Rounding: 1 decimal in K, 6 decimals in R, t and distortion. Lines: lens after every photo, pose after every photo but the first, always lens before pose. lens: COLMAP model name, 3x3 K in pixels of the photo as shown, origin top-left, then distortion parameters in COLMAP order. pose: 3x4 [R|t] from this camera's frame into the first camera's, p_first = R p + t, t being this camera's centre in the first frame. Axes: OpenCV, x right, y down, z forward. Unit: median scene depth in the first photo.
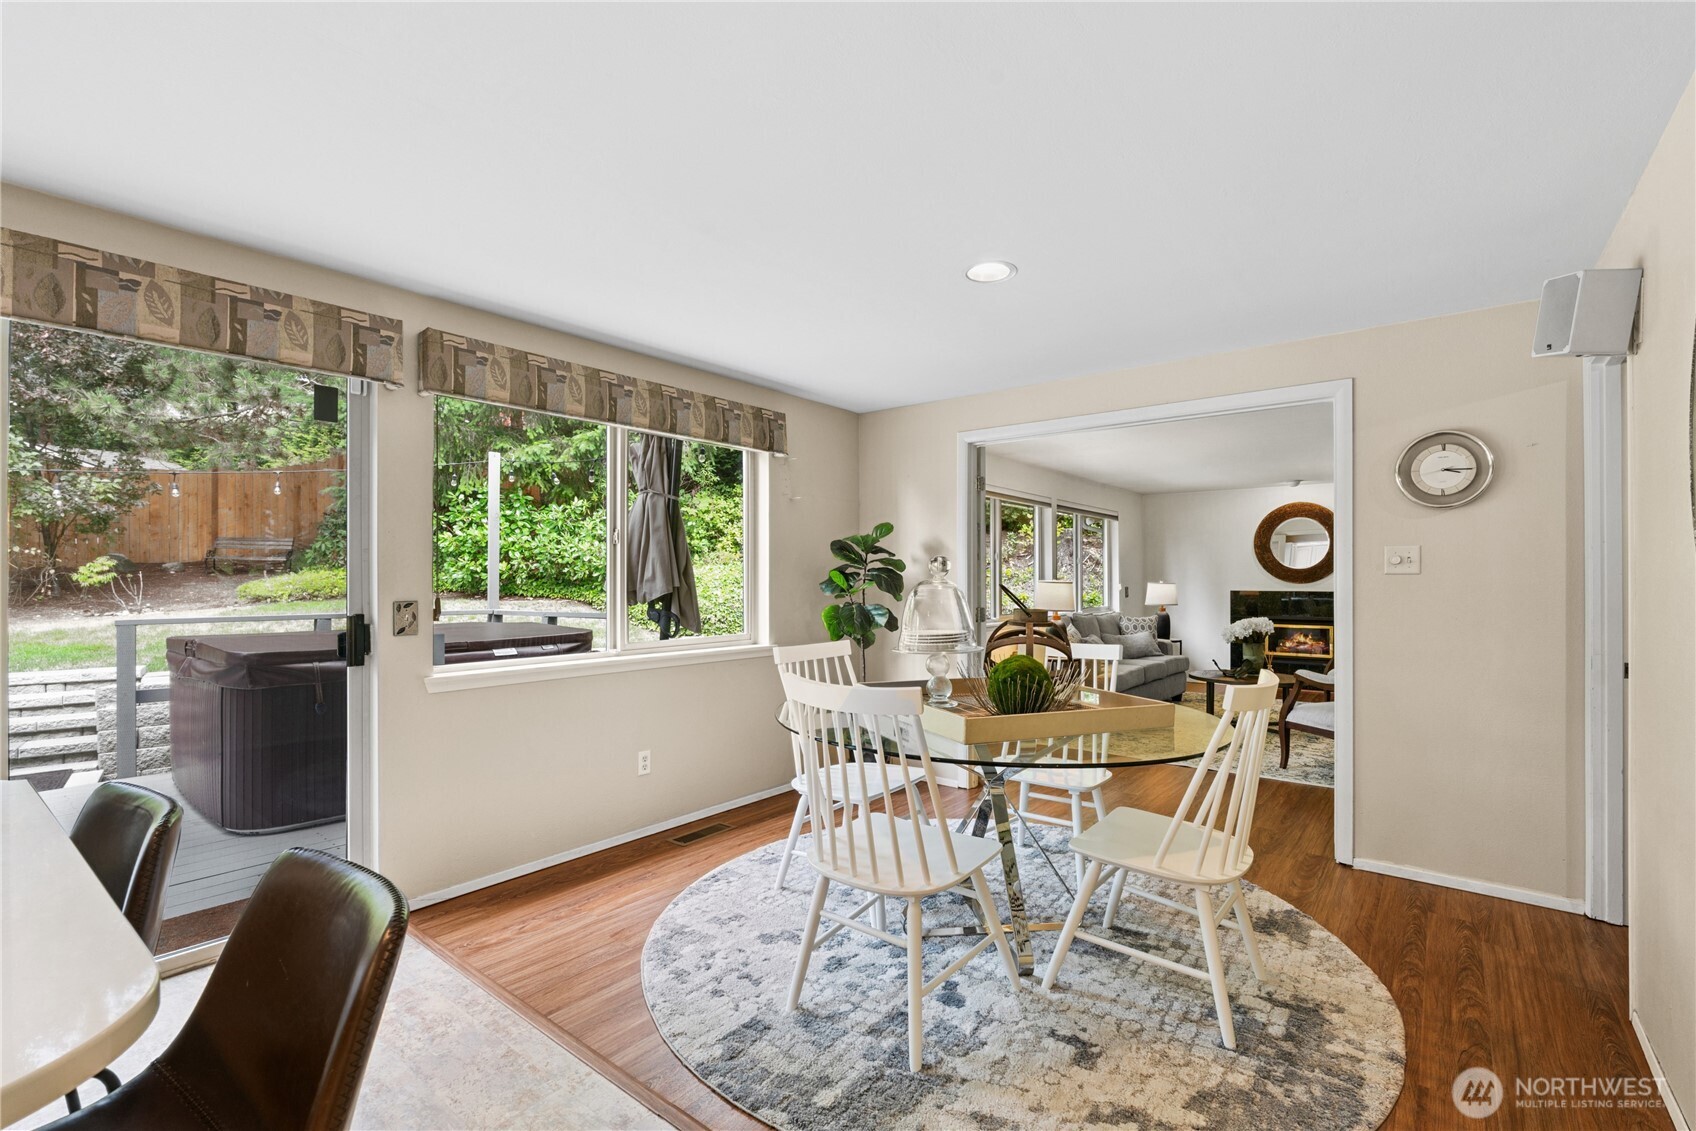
lens RADIAL K [[744.3, 0, 850.3], [0, 744.3, 578.3], [0, 0, 1]] dist [-0.015094, 0.002056]
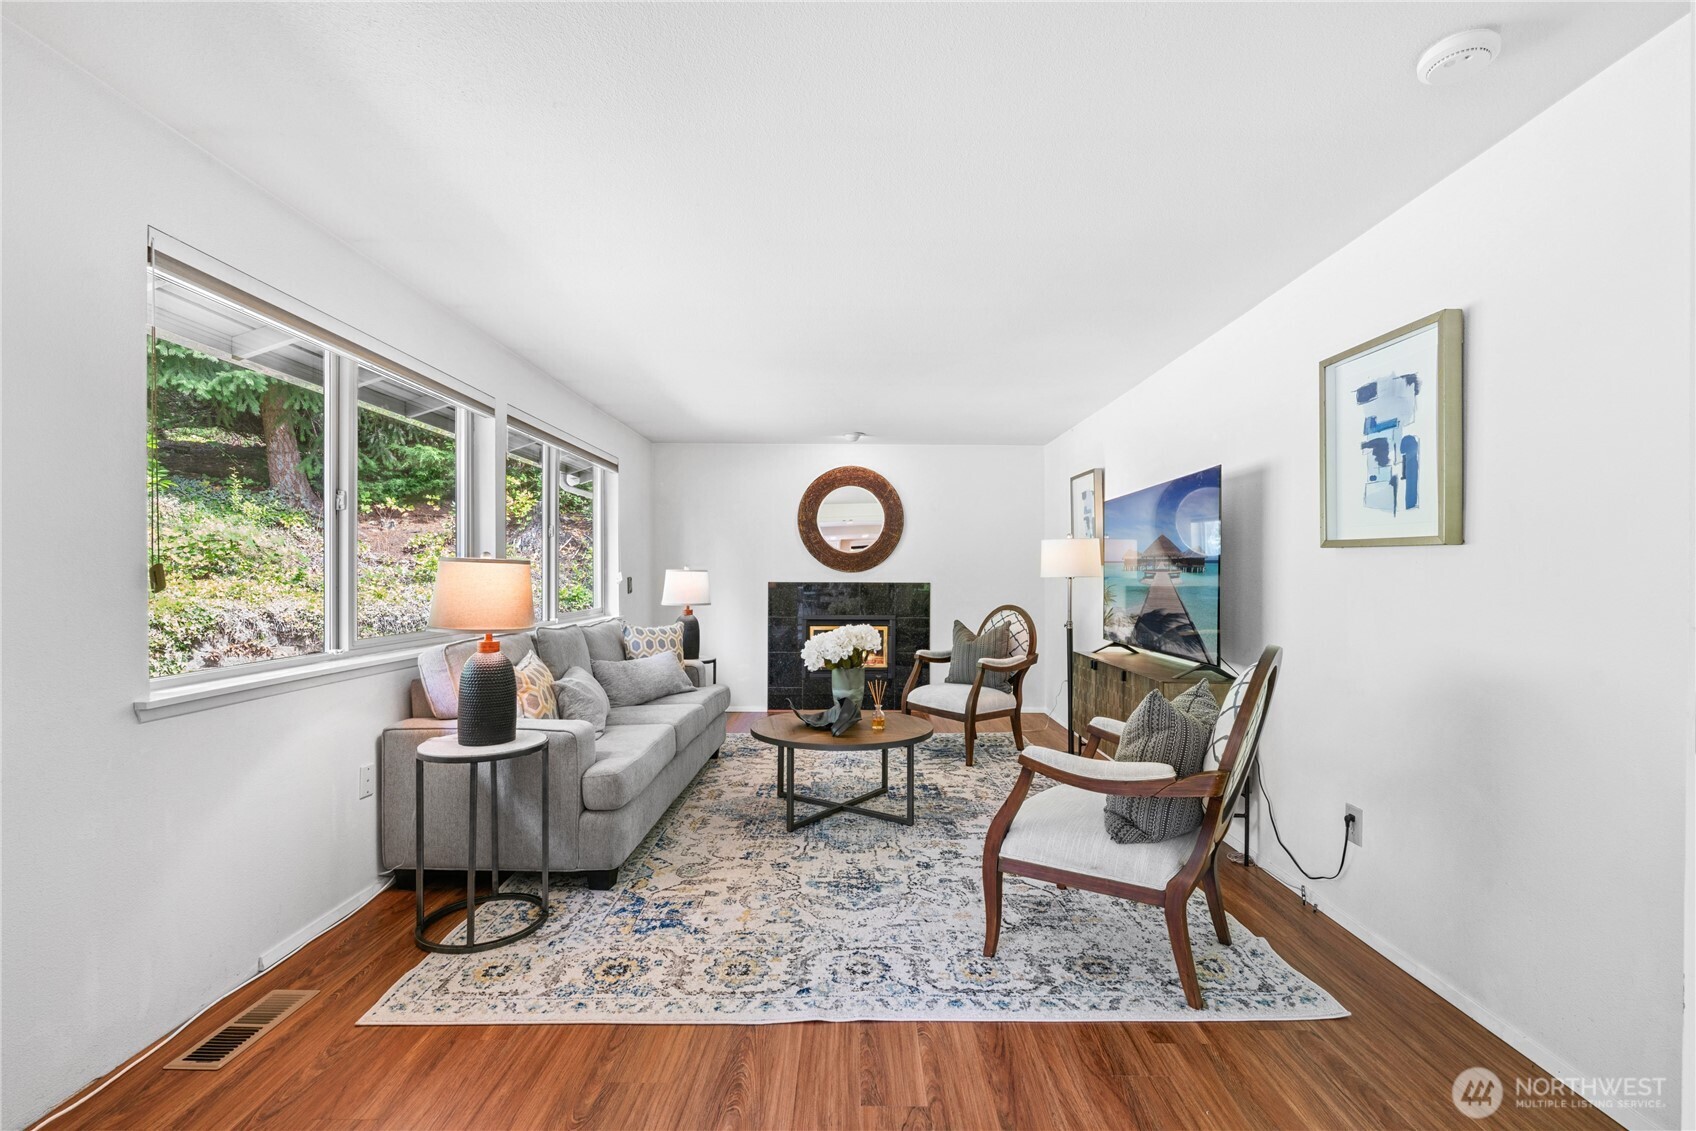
lens RADIAL K [[744.3, 0, 845.1], [0, 744.3, 566.6], [0, 0, 1]] dist [-0.015094, 0.002056]
pose [[0.787669, 0.008497, 0.616039, 0.136574], [-0.002197, 0.999937, -0.010983, 0.009869], [-0.616094, 0.007298, 0.787639, 0.422672]]
